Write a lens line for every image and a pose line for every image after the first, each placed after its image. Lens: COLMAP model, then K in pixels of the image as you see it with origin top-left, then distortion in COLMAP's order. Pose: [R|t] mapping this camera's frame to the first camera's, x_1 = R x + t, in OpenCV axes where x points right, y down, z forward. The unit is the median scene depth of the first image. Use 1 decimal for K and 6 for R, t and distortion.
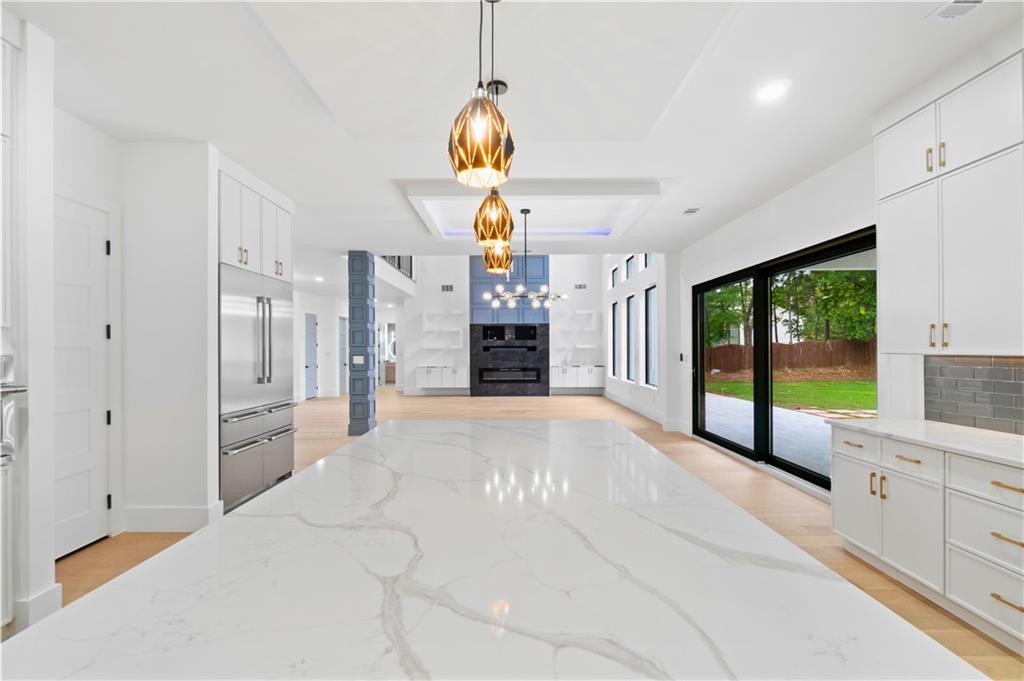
lens RADIAL K [[444.1, 0, 513.7], [0, 444.1, 346.7], [0, 0, 1]] dist [-0.008661, 0.001487]
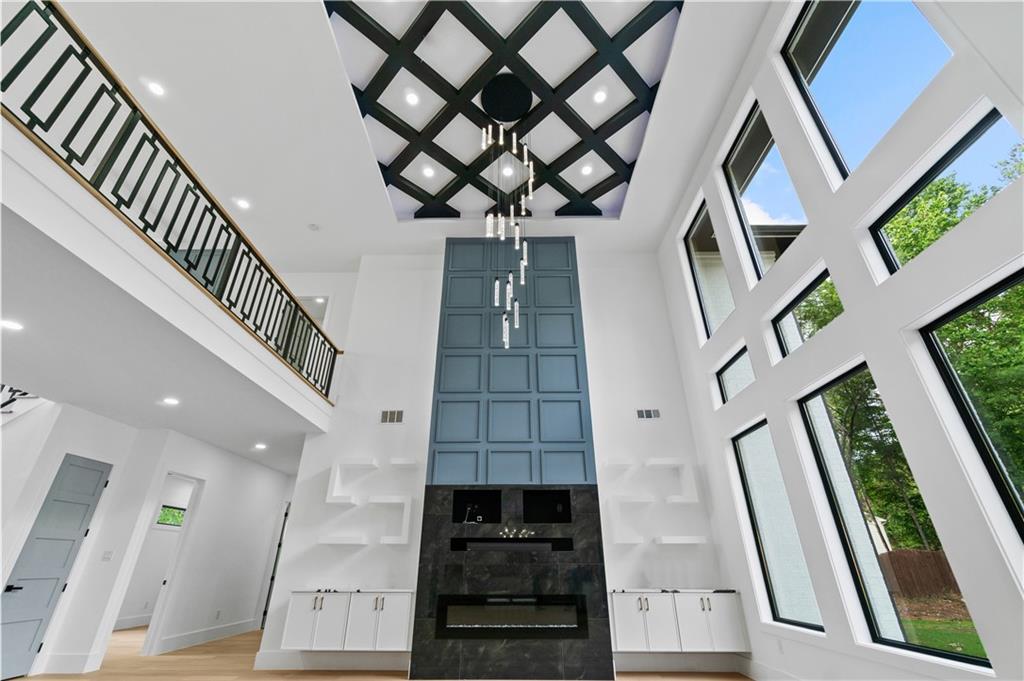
lens RADIAL K [[444.1, 0, 510.6], [0, 444.1, 333.2], [0, 0, 1]] dist [-0.008661, 0.001487]
pose [[0.999856, -0.003951, -0.016511, -0.002151], [-0.004179, 0.885331, -0.464942, 0.023376], [0.016454, 0.464944, 0.885187, 0.515408]]
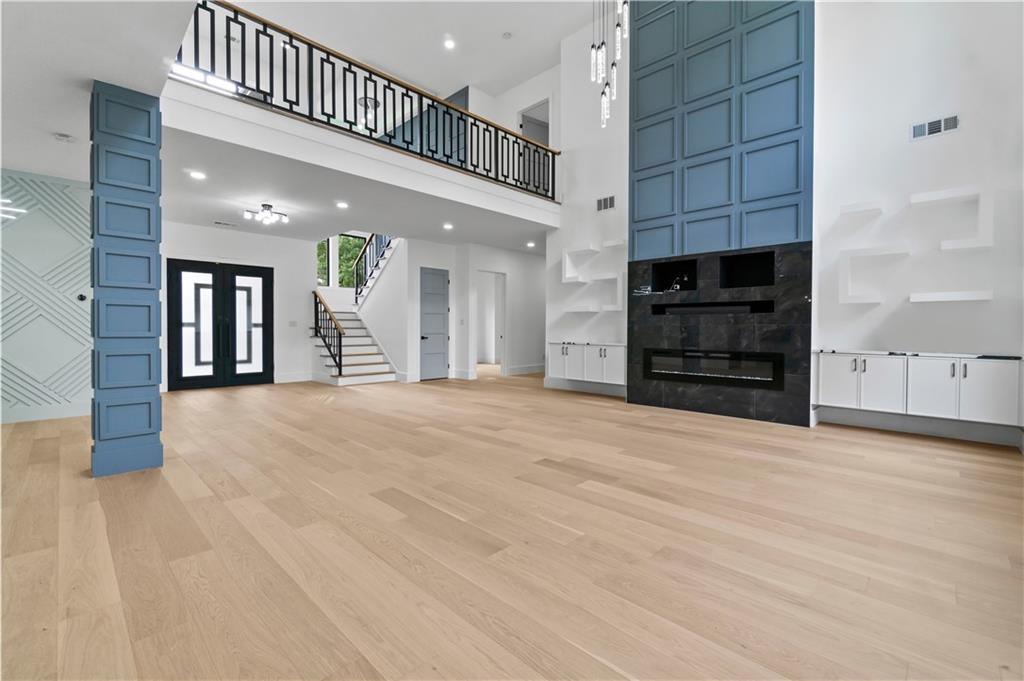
lens RADIAL K [[444.1, 0, 507.2], [0, 444.1, 335.6], [0, 0, 1]] dist [-0.008661, 0.001487]
pose [[0.705628, 0.018607, -0.708338, 0.167440], [-0.004013, 0.999744, 0.022264, 0.023229], [0.708571, -0.012867, 0.705522, 0.535353]]
